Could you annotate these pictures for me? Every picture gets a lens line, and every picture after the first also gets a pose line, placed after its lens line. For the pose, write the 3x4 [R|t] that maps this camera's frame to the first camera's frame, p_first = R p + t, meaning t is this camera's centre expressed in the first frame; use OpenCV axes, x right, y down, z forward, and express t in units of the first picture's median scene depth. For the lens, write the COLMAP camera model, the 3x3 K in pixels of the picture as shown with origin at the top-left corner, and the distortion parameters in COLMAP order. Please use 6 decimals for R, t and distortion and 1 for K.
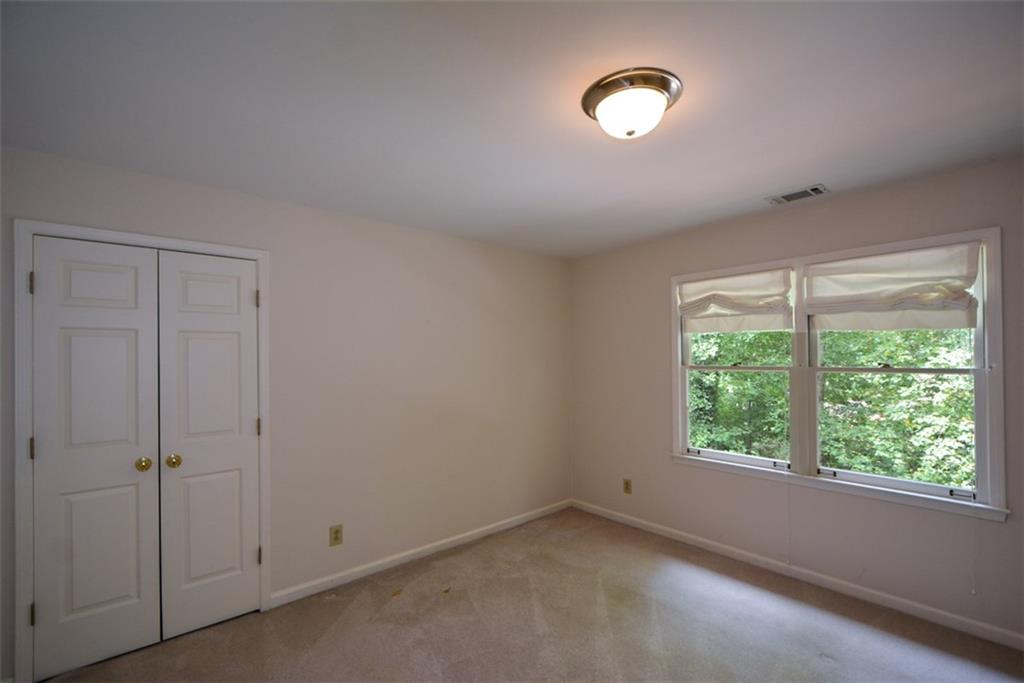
lens RADIAL K [[451.6, 0, 512.2], [0, 451.6, 349.3], [0, 0, 1]] dist [-0.002577, -0.001221]
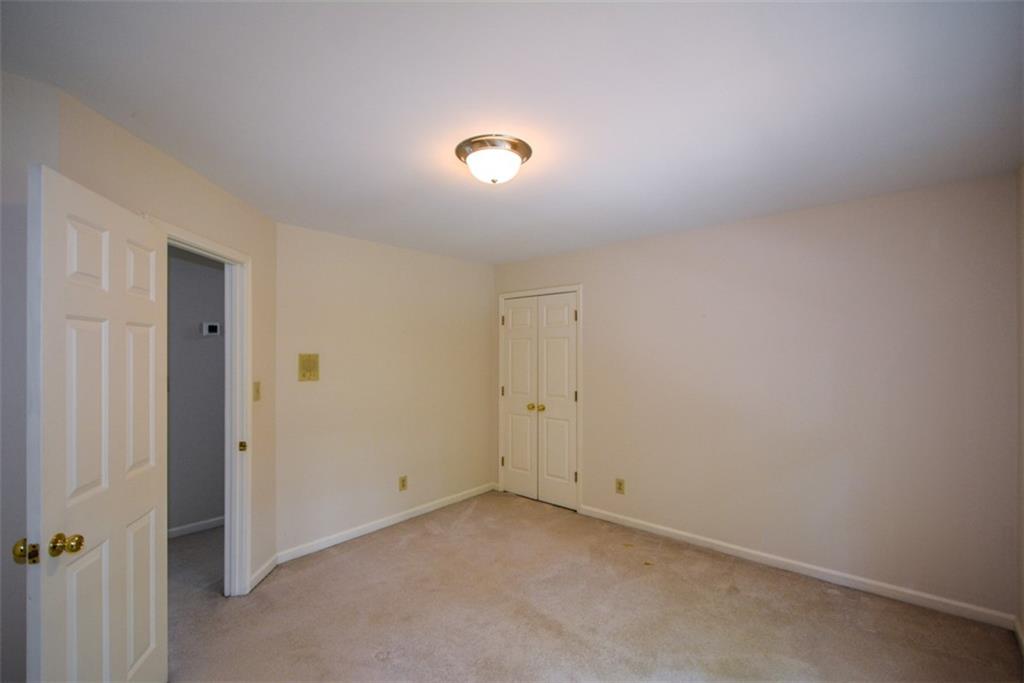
lens RADIAL K [[451.6, 0, 512.5], [0, 451.6, 346.0], [0, 0, 1]] dist [-0.002577, -0.001221]
pose [[0.121417, -0.008472, -0.992565, 0.943139], [0.021765, 0.999746, -0.005871, -0.000264], [0.992363, -0.020890, 0.121571, 0.559793]]
